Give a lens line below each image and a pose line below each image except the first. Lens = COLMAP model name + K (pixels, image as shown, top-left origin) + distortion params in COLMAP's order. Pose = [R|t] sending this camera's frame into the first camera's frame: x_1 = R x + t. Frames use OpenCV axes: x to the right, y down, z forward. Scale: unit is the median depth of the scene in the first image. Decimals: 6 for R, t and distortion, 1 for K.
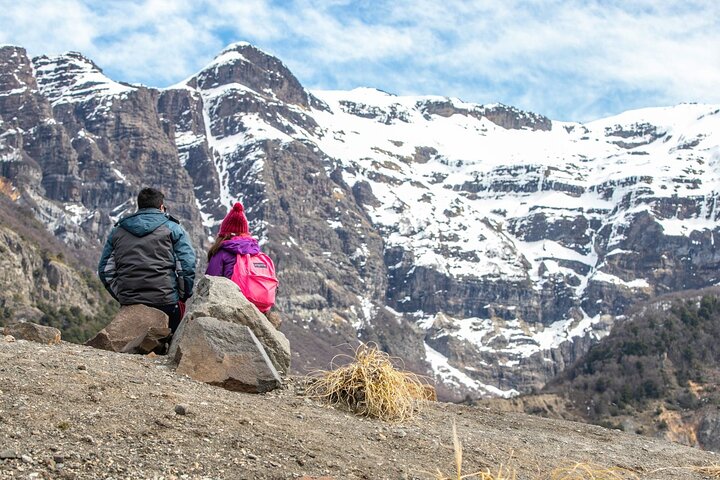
lens RADIAL K [[1955.5, 0, 360.0], [0, 1955.5, 240.0], [0, 0, 1]] dist [-0.285531, 0.314204]
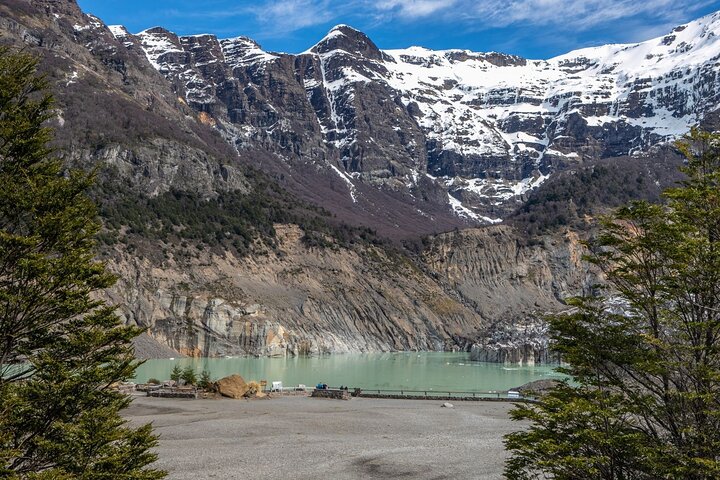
lens RADIAL K [[1262.0, 0, 360.0], [0, 1262.0, 240.0], [0, 0, 1]] dist [0.175760, -0.058919]
pose [[0.993635, -0.031137, -0.108261, 0.074868], [0.042625, 0.993507, 0.105480, -0.029725], [0.104274, -0.109424, 0.988511, -0.147617]]
